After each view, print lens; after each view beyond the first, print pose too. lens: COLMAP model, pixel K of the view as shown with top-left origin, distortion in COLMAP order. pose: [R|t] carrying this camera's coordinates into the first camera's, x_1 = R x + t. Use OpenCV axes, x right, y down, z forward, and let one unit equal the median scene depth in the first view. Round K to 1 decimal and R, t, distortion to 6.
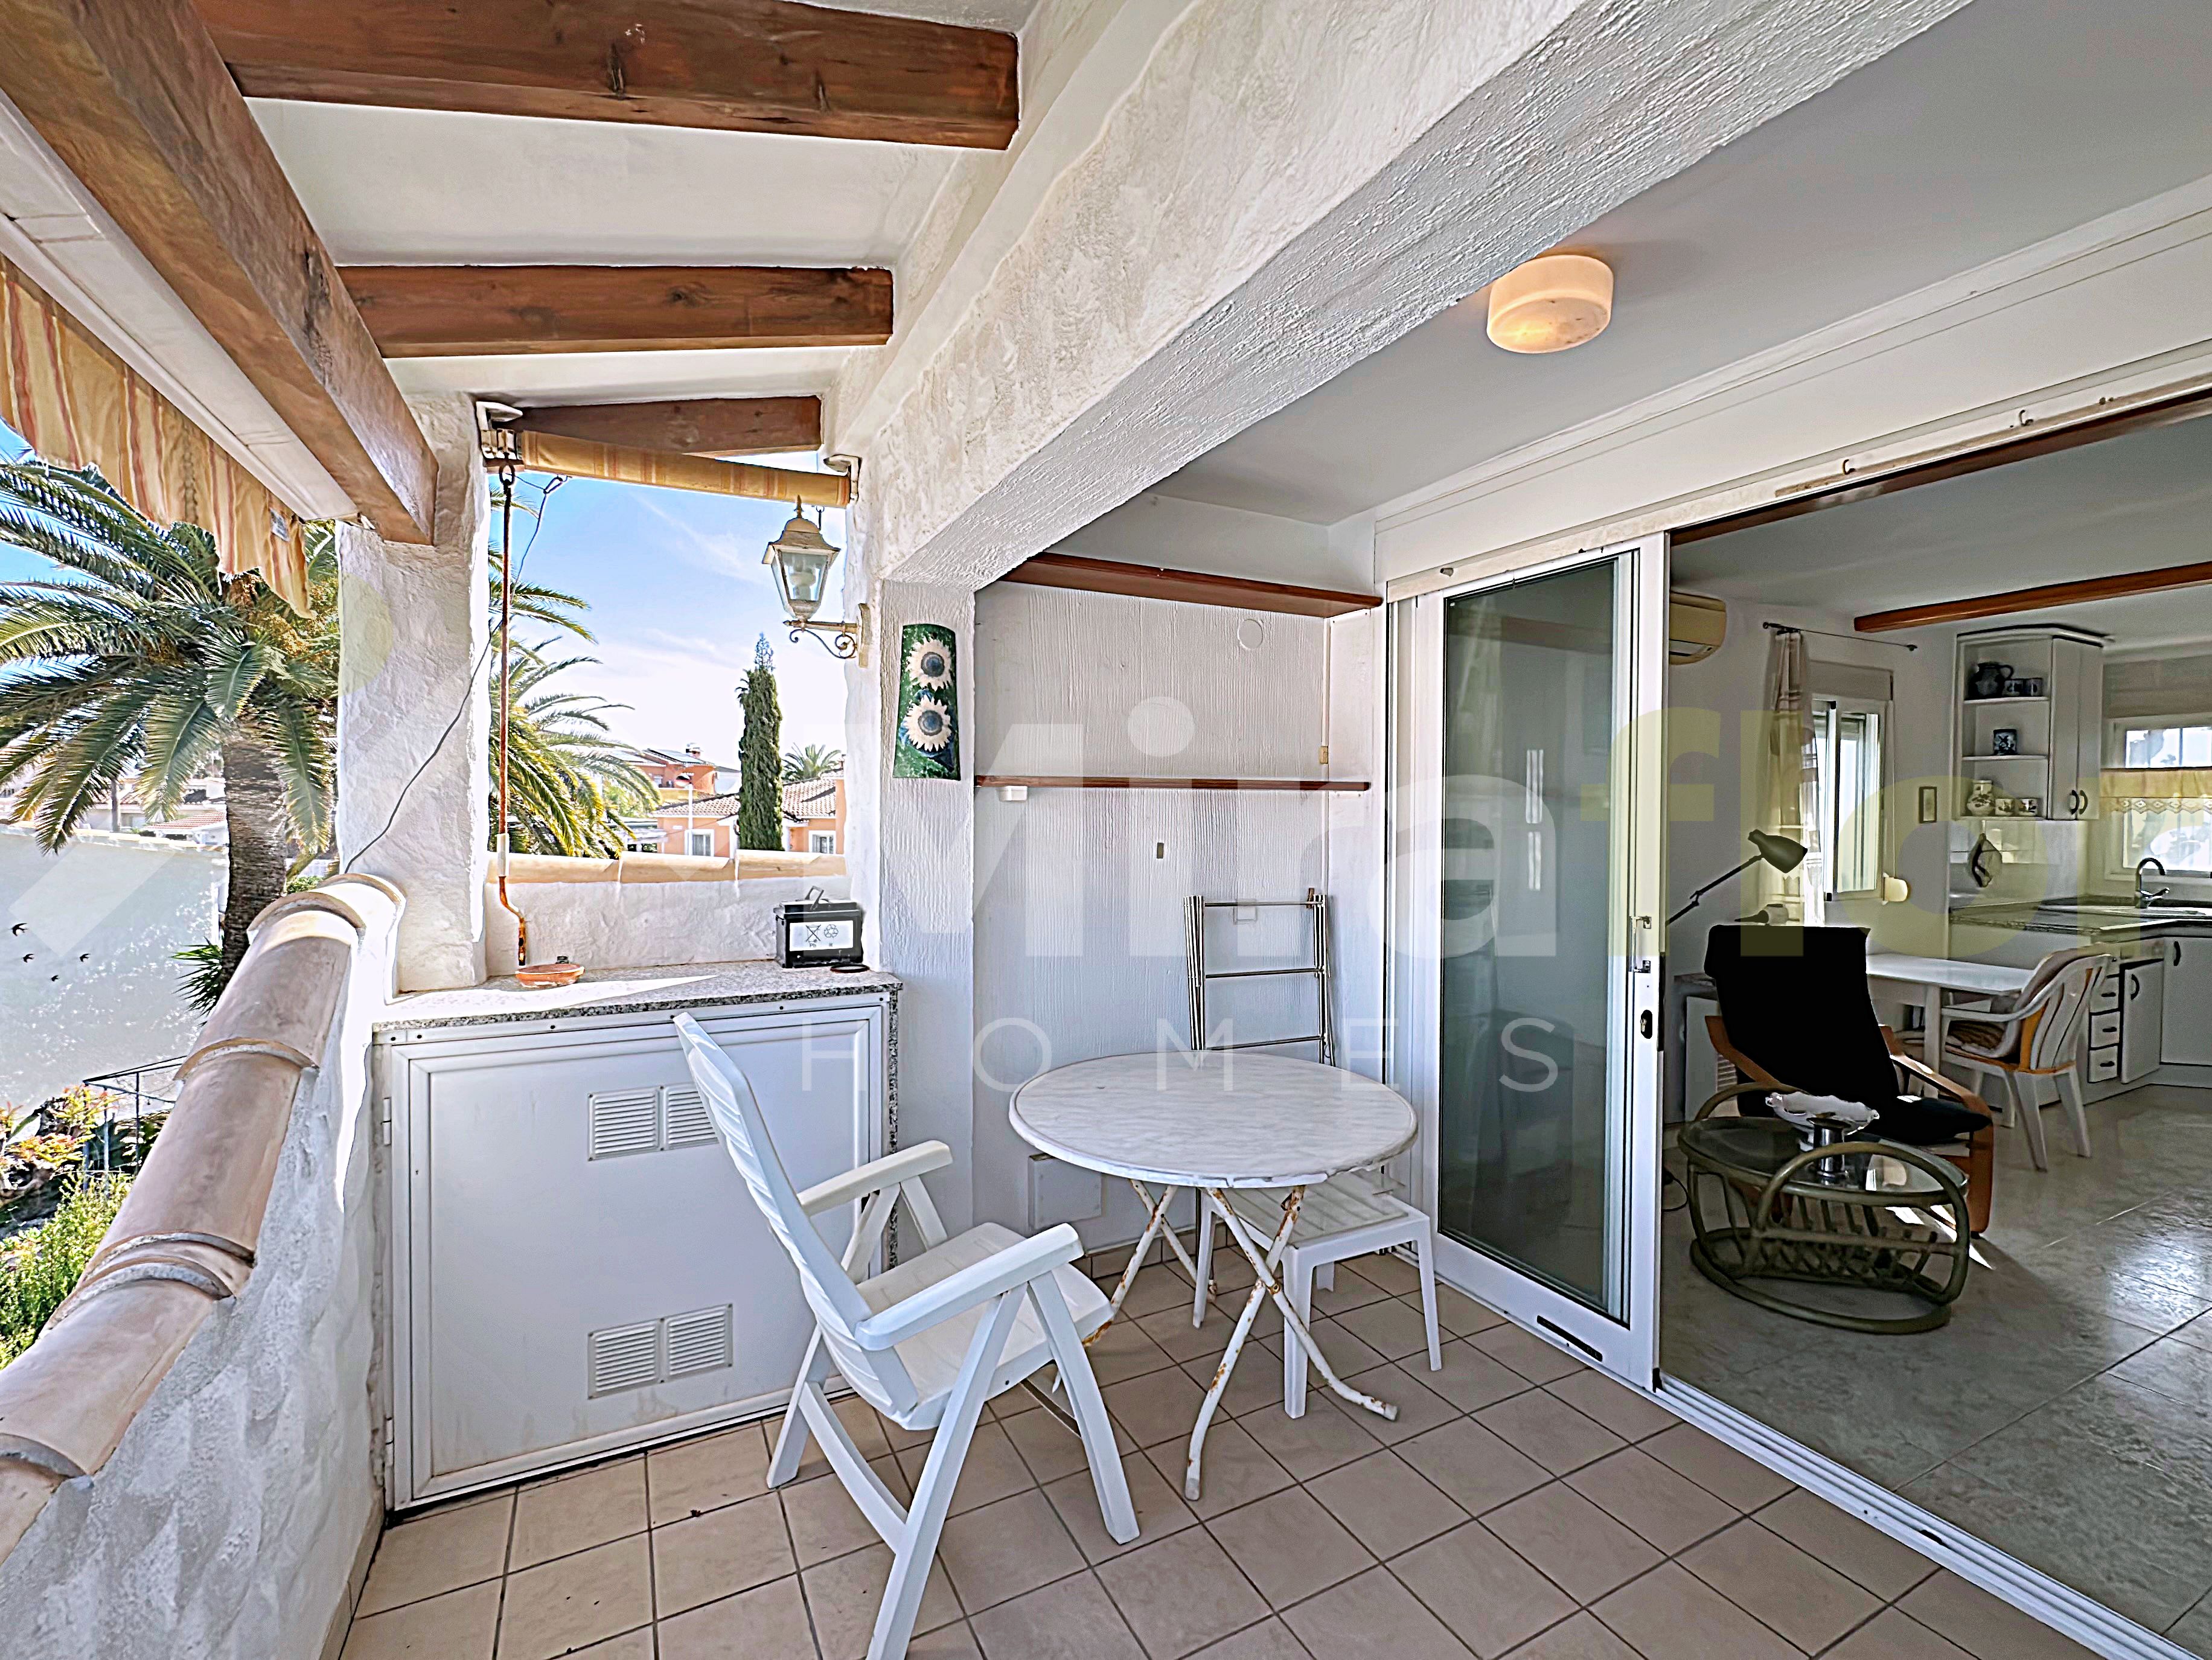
lens RADIAL K [[967.7, 0, 1105.7], [0, 967.7, 829.1], [0, 0, 1]] dist [-0.004762, 0.001245]
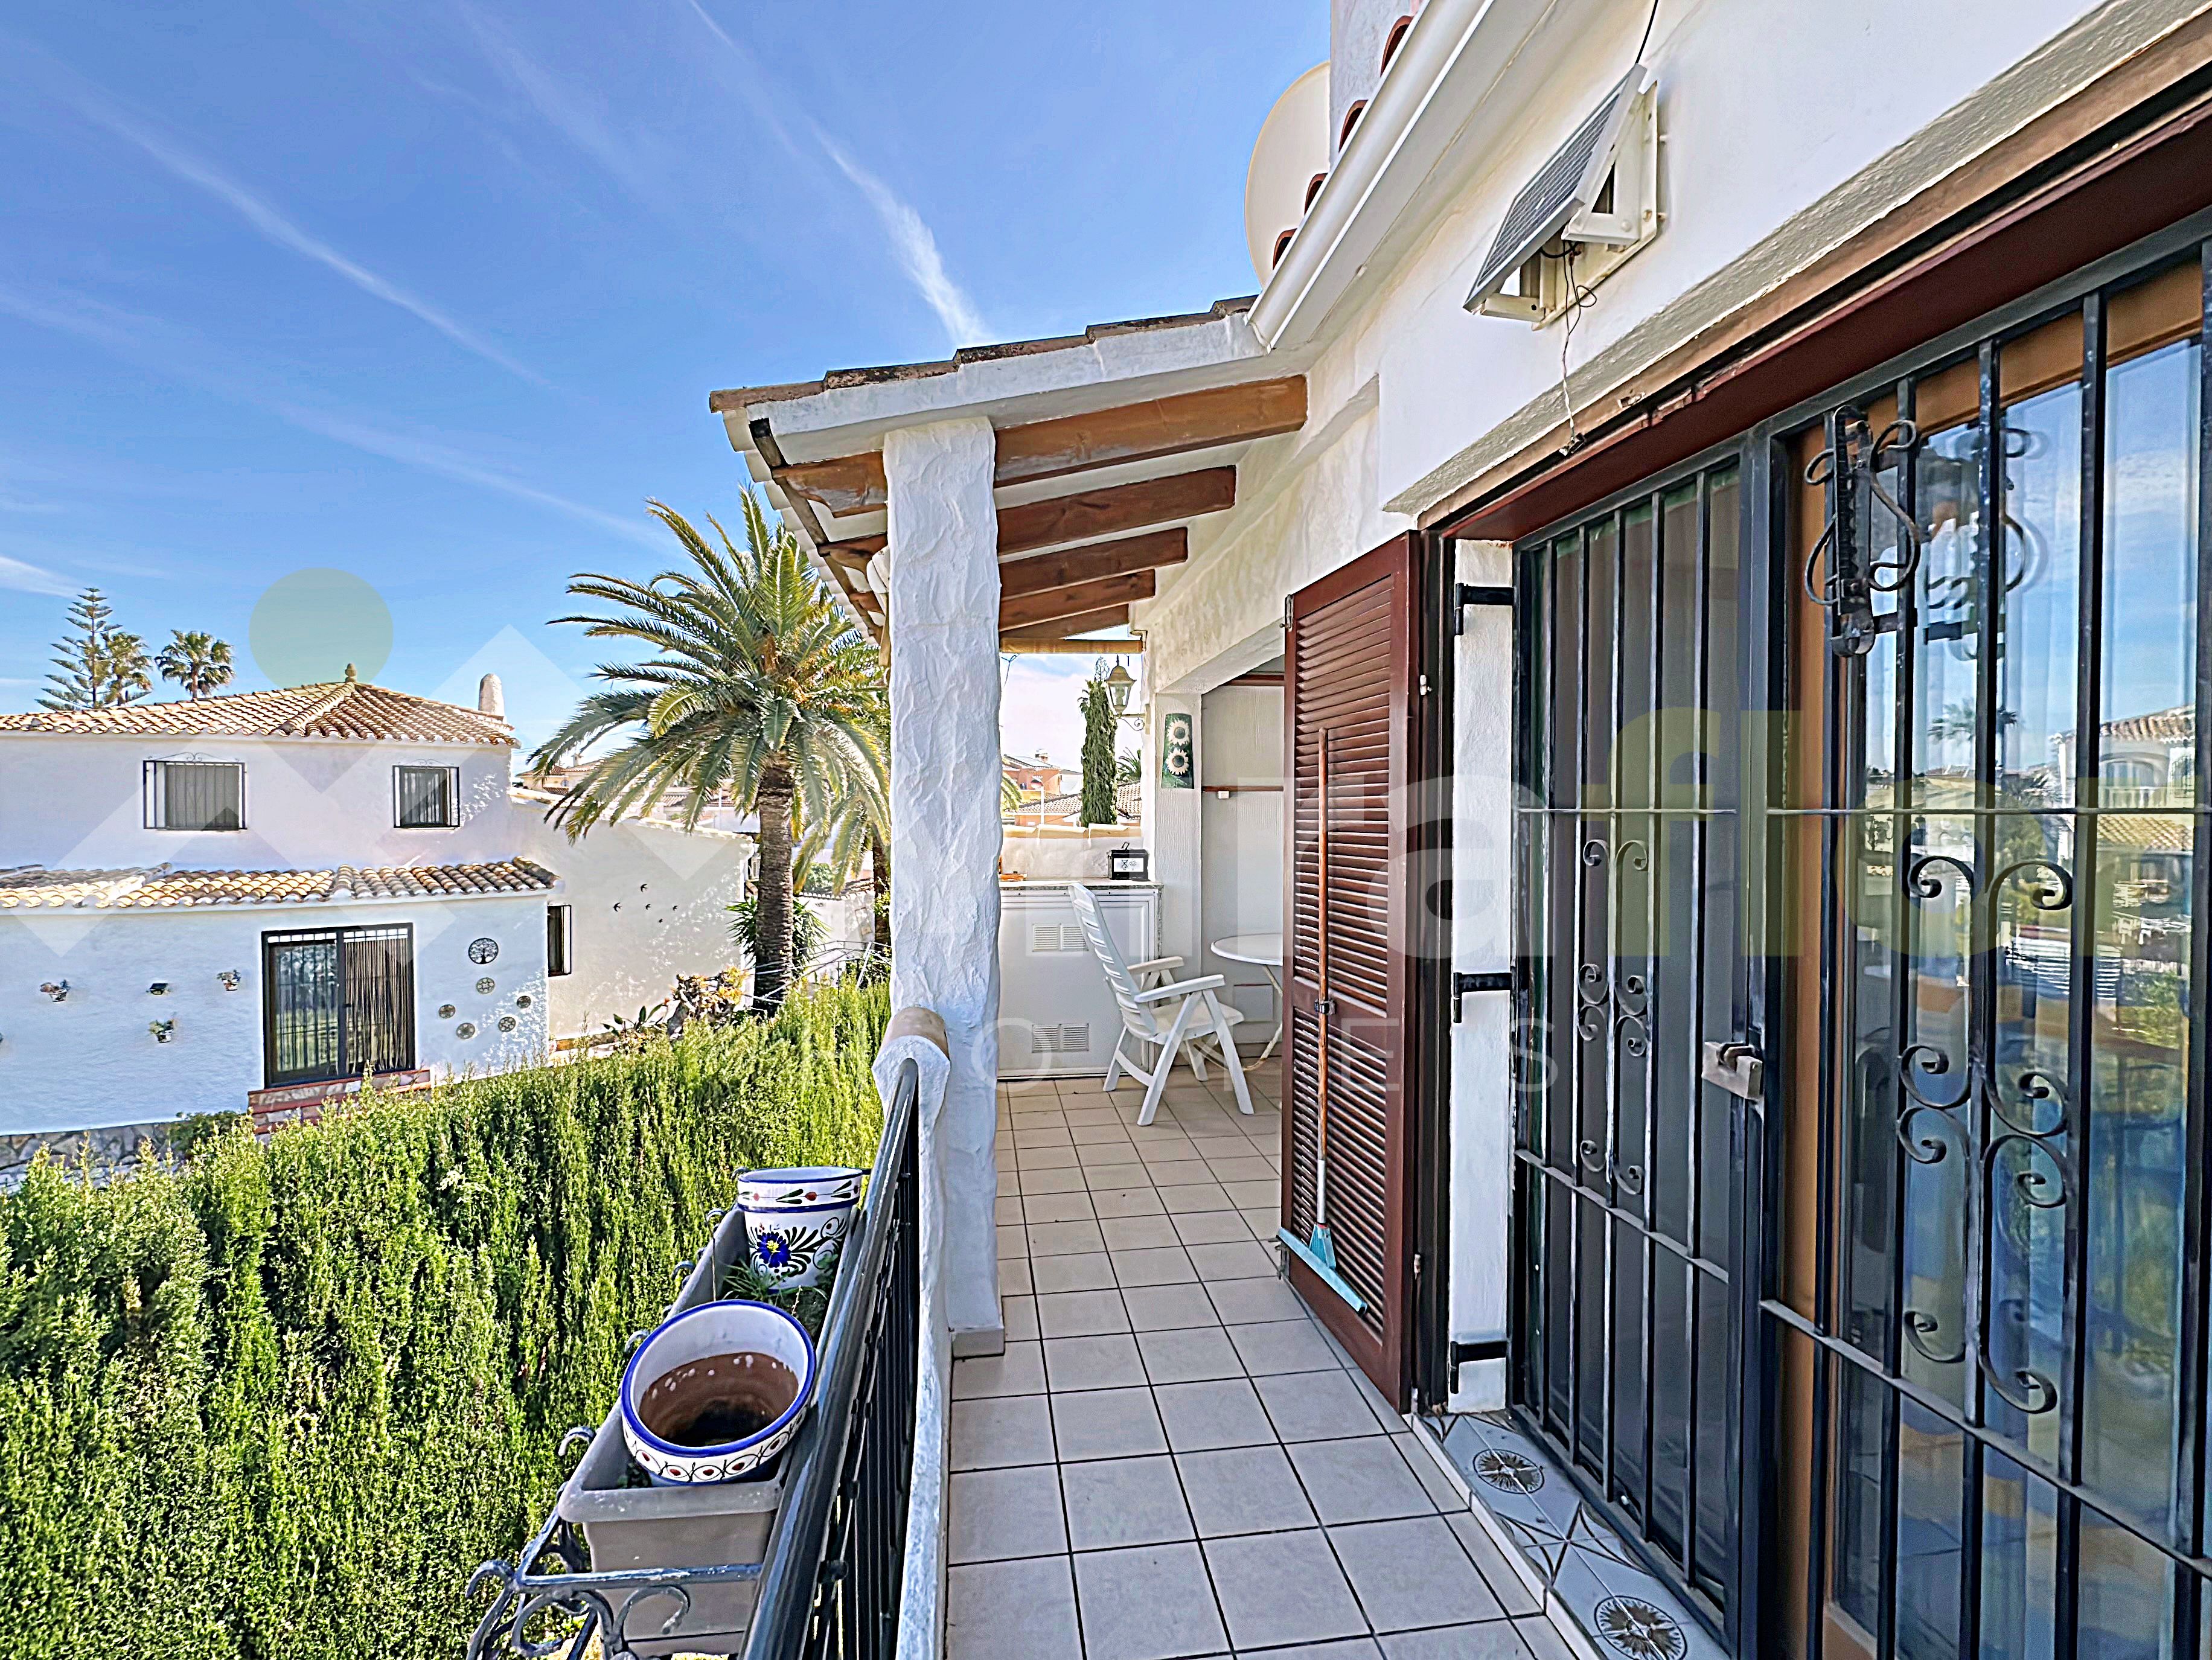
lens RADIAL K [[967.7, 0, 1101.6], [0, 967.7, 824.7], [0, 0, 1]] dist [-0.004762, 0.001245]
pose [[0.942718, -0.000550, -0.333591, 0.199568], [-0.000148, 0.999998, -0.002067, 0.017036], [0.333591, 0.001998, 0.942716, -0.566092]]
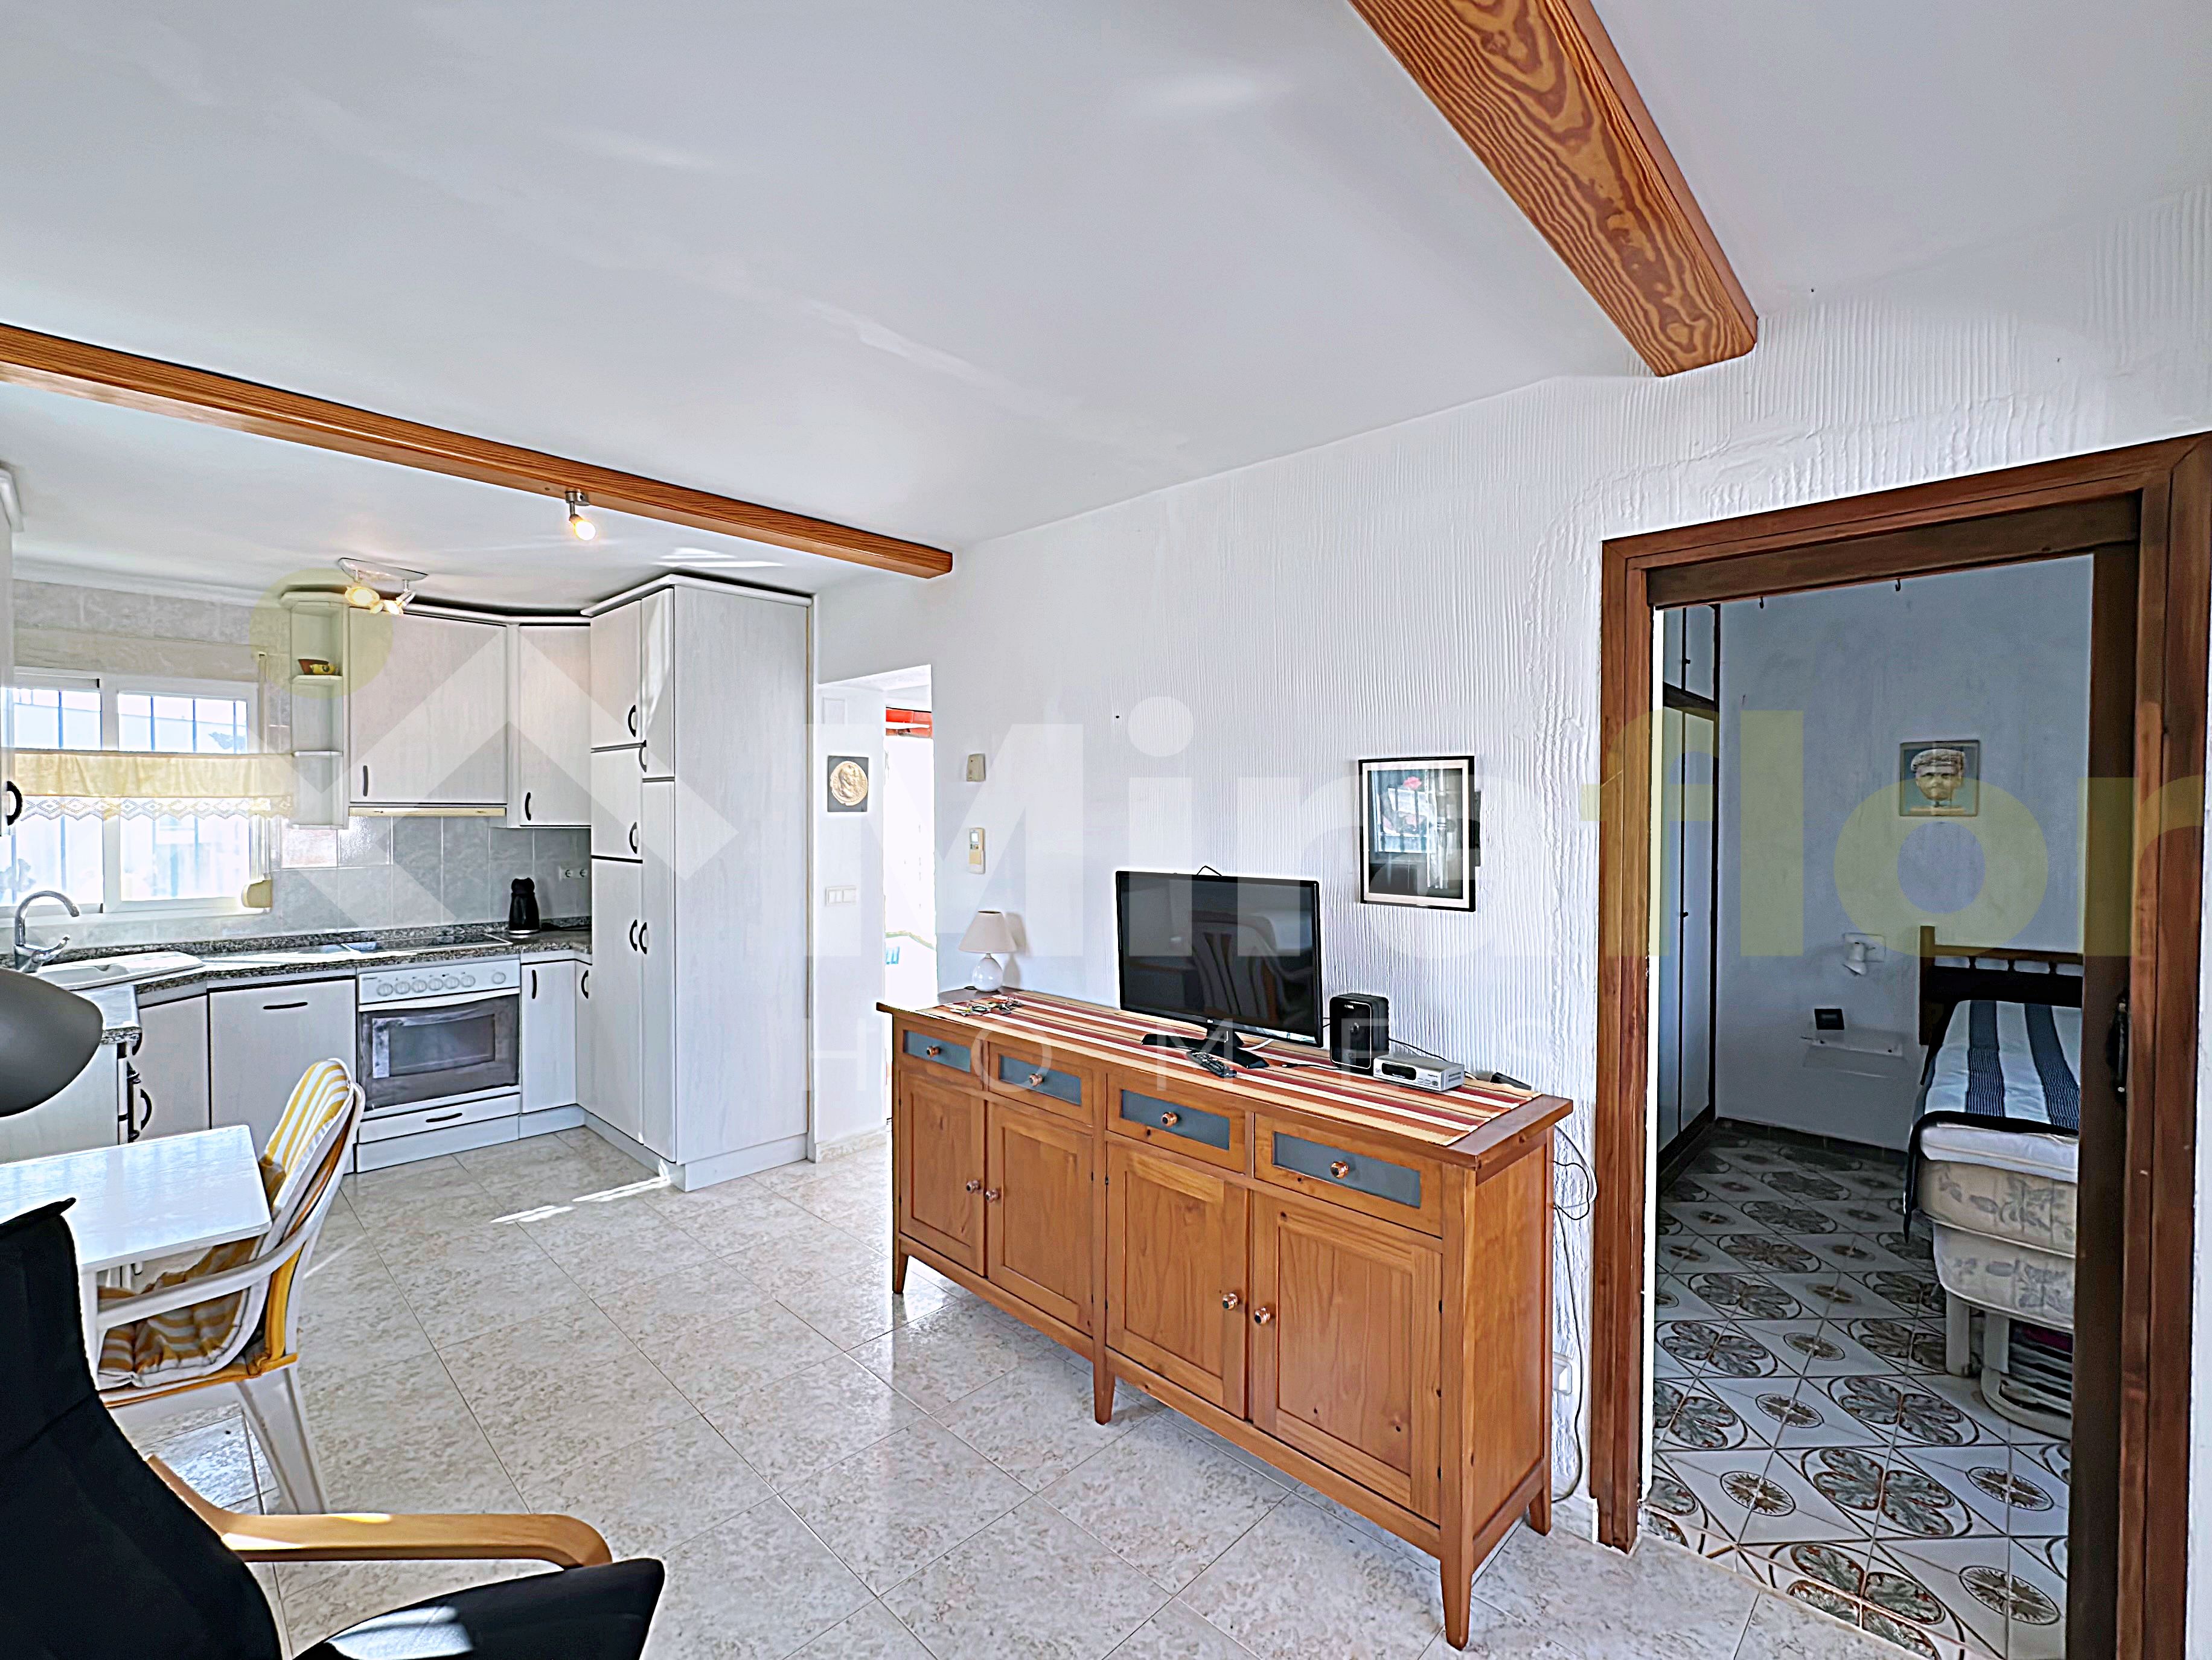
lens RADIAL K [[967.7, 0, 1104.5], [0, 967.7, 828.2], [0, 0, 1]] dist [-0.004762, 0.001245]
pose [[-0.326021, -0.020506, 0.945140, 0.329952], [0.014162, 0.999547, 0.026572, -0.022416], [-0.945256, 0.022048, -0.325583, 0.684898]]
